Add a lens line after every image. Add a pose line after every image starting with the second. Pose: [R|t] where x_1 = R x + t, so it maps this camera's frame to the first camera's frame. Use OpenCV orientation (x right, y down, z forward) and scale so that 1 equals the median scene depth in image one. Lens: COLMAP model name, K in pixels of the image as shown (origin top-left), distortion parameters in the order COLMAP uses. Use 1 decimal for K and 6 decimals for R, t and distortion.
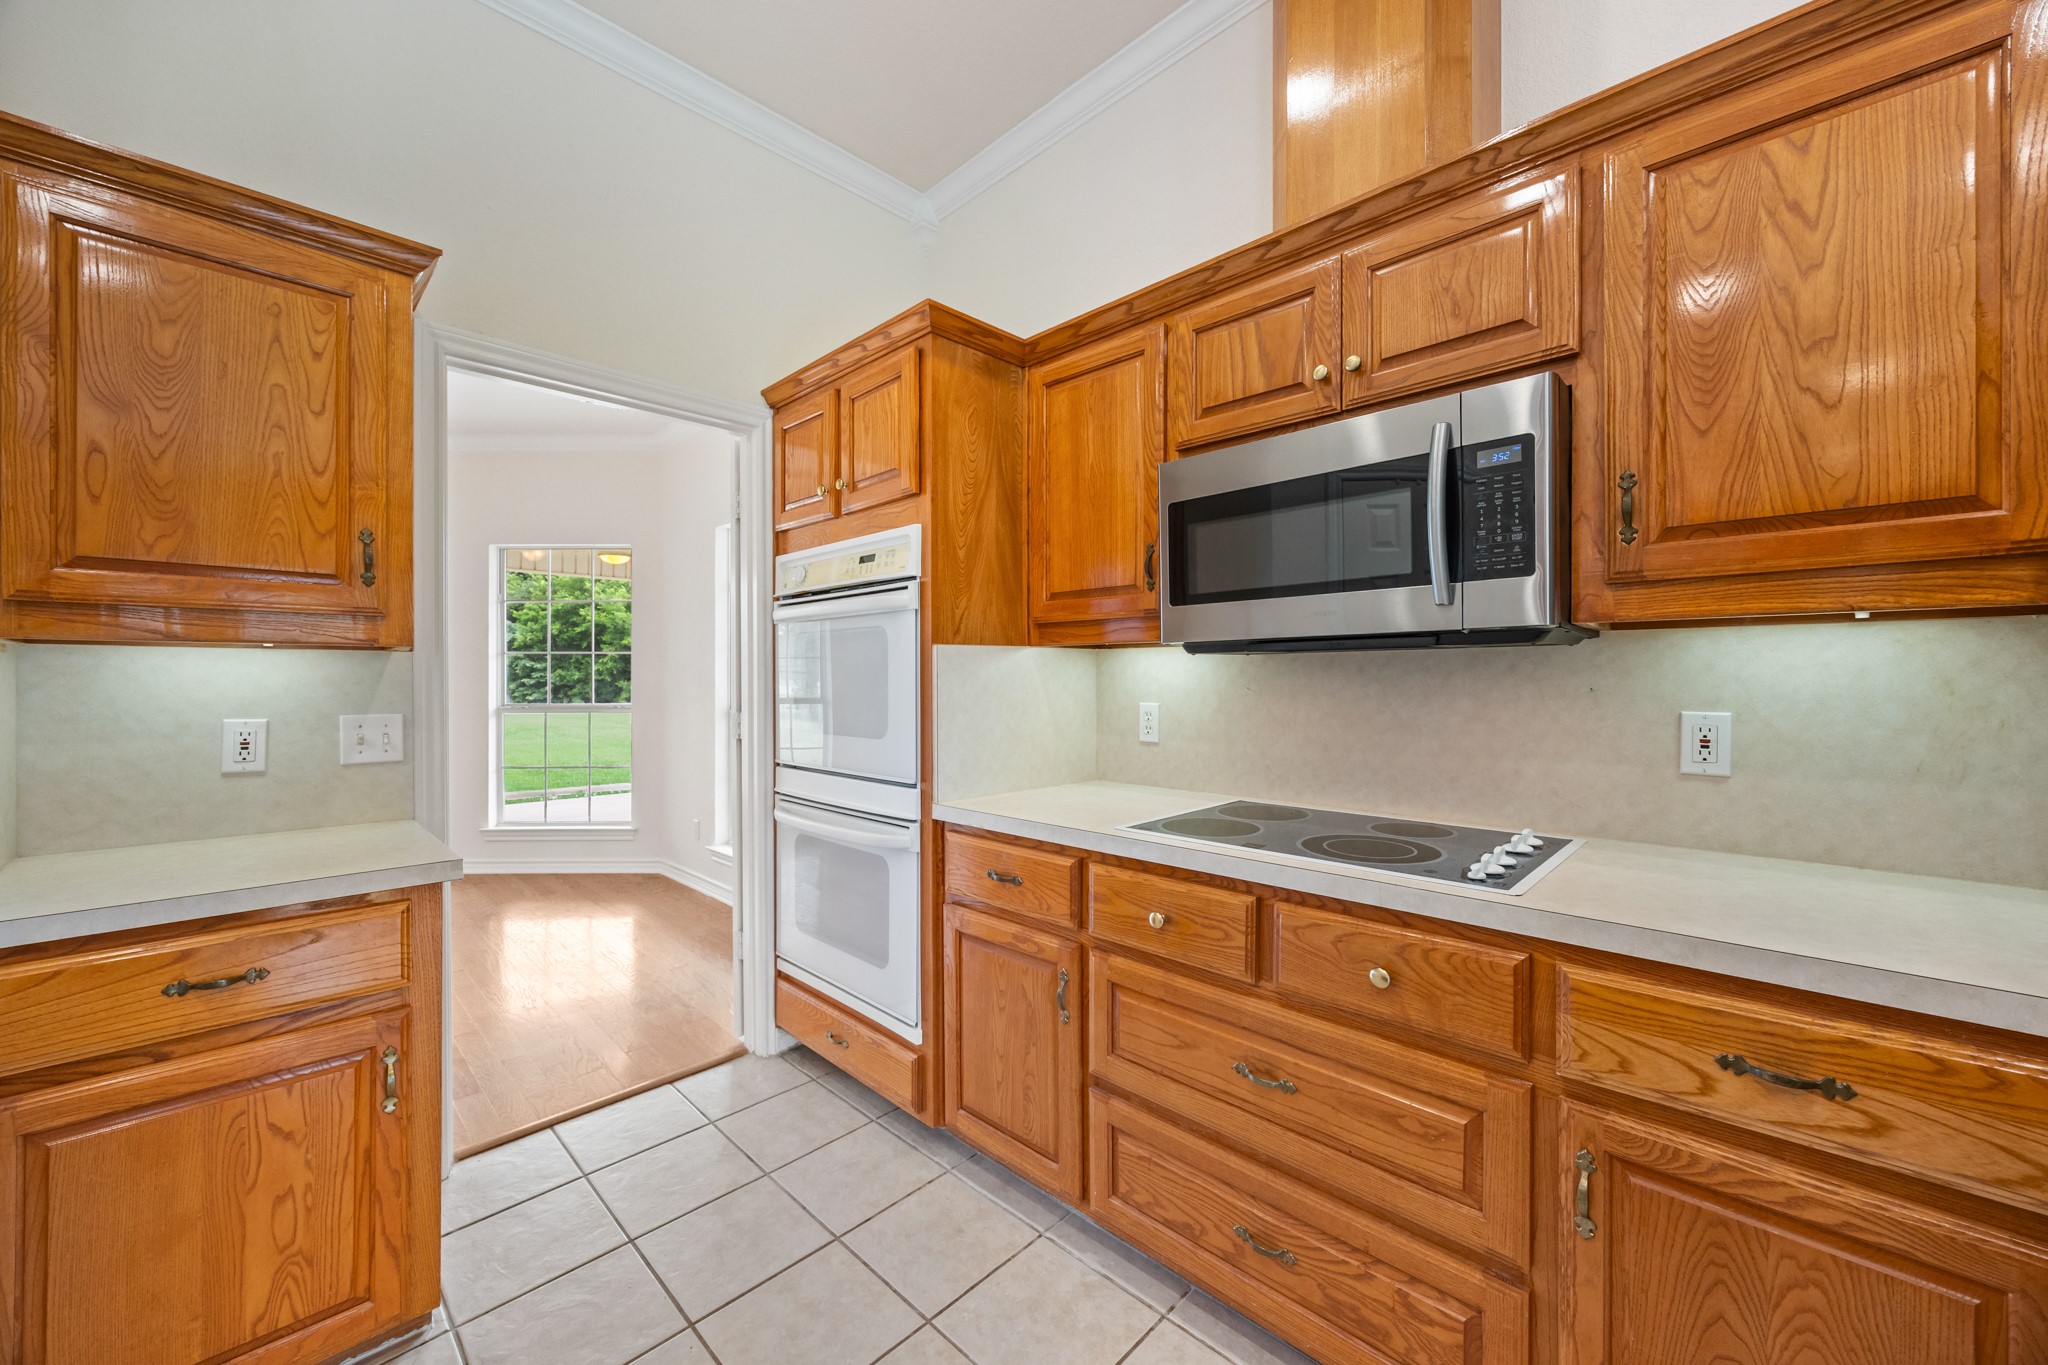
lens RADIAL K [[785.9, 0, 1029.0], [0, 785.9, 679.8], [0, 0, 1]] dist [0.000255, 0.000111]
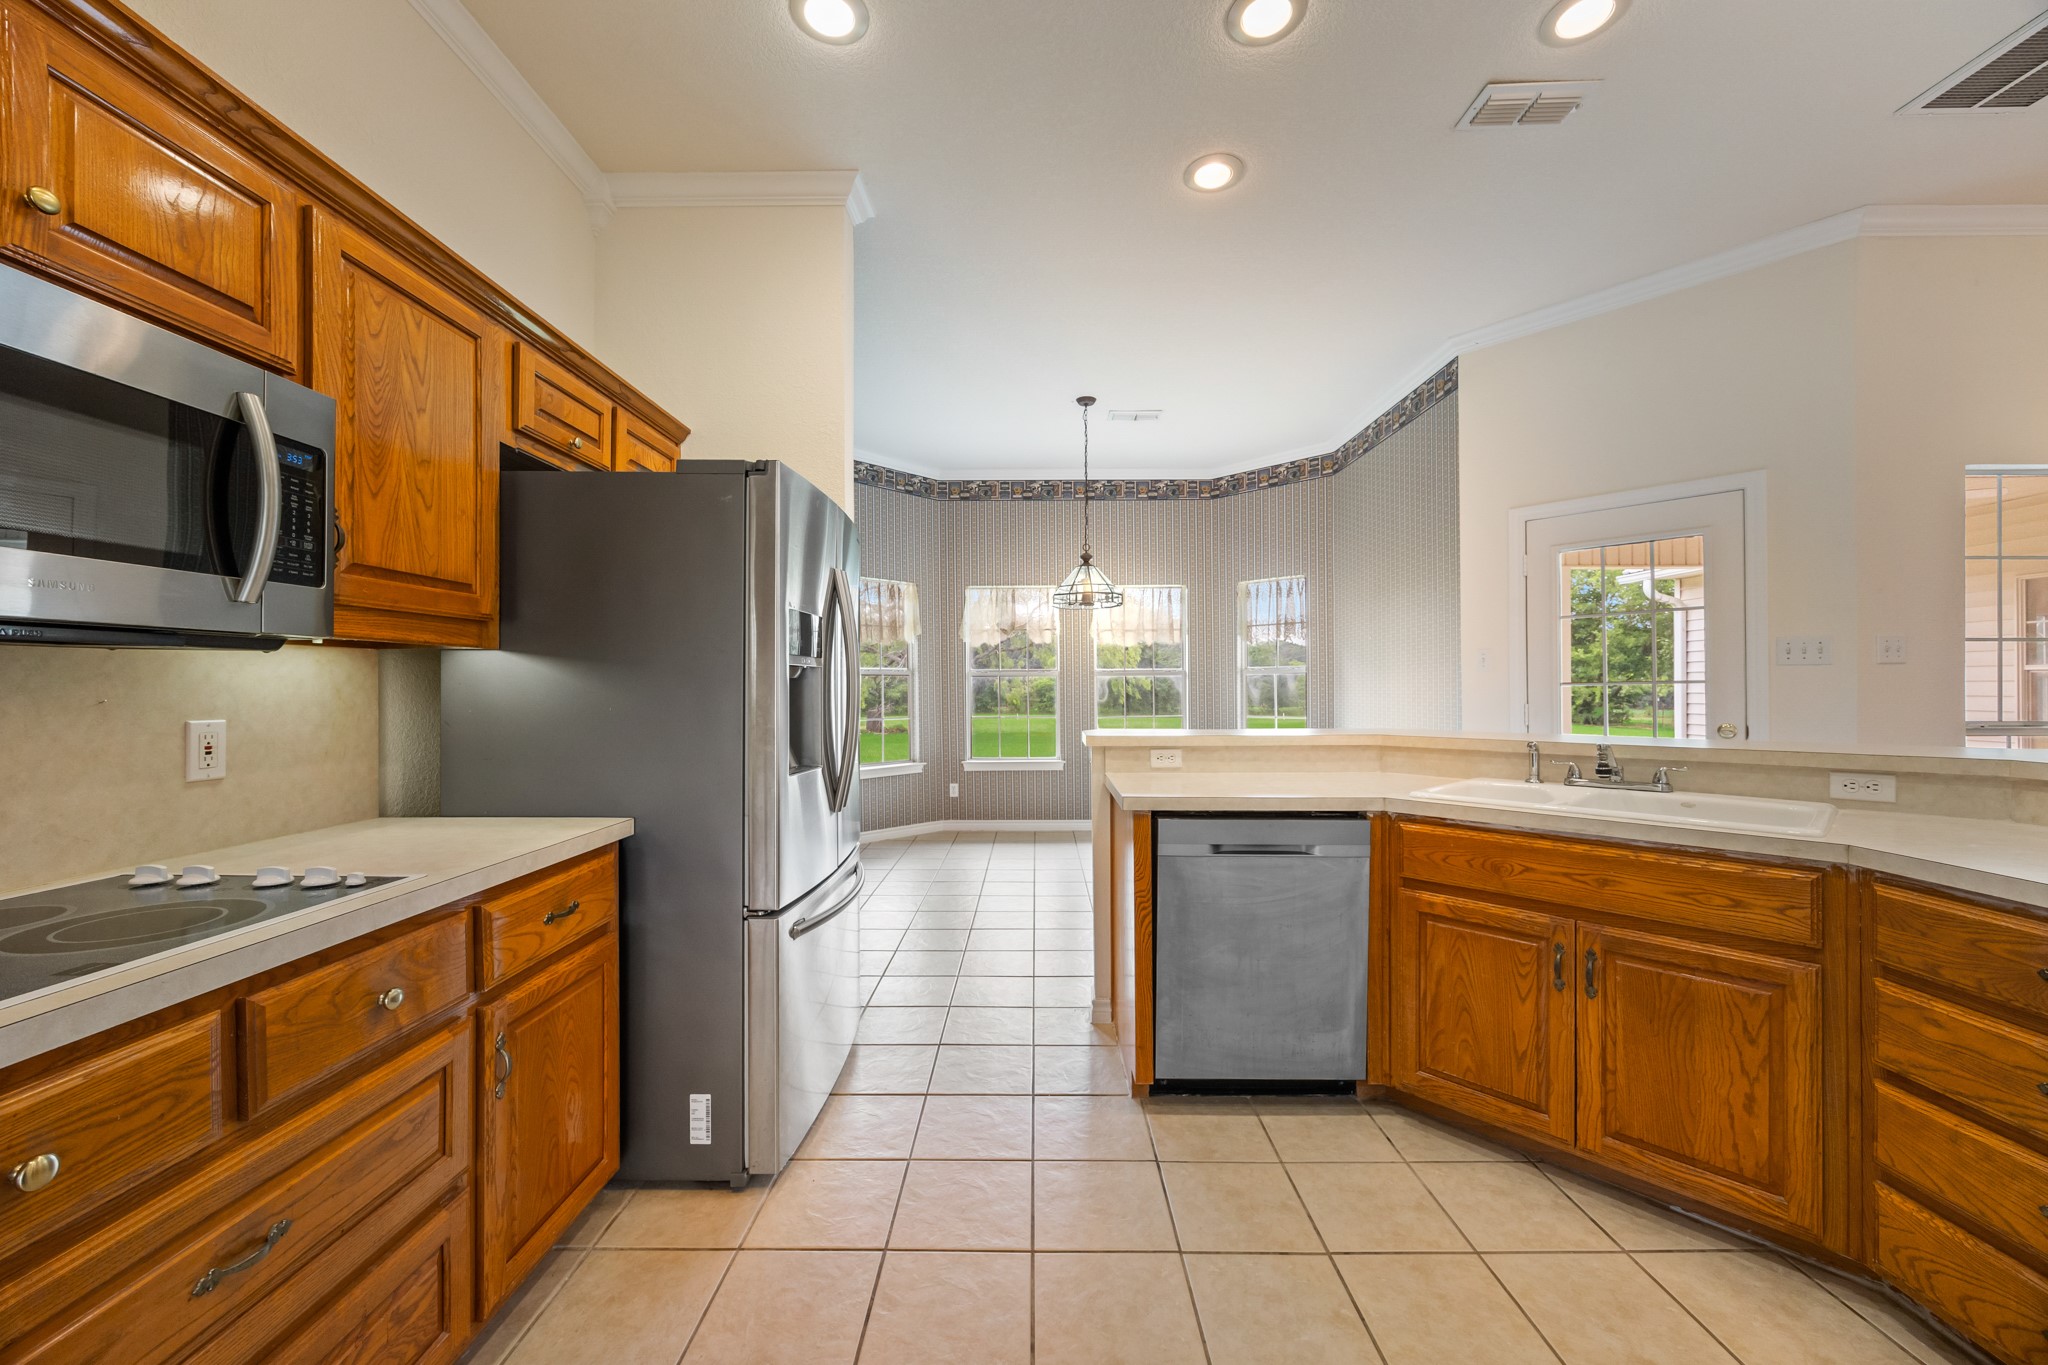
lens RADIAL K [[785.9, 0, 1029.0], [0, 785.9, 679.8], [0, 0, 1]] dist [0.000255, 0.000111]
pose [[-0.698211, 0.008037, 0.715846, -0.745766], [0.003711, 0.999964, -0.007607, -0.001012], [-0.715882, -0.002655, -0.698216, 1.061515]]
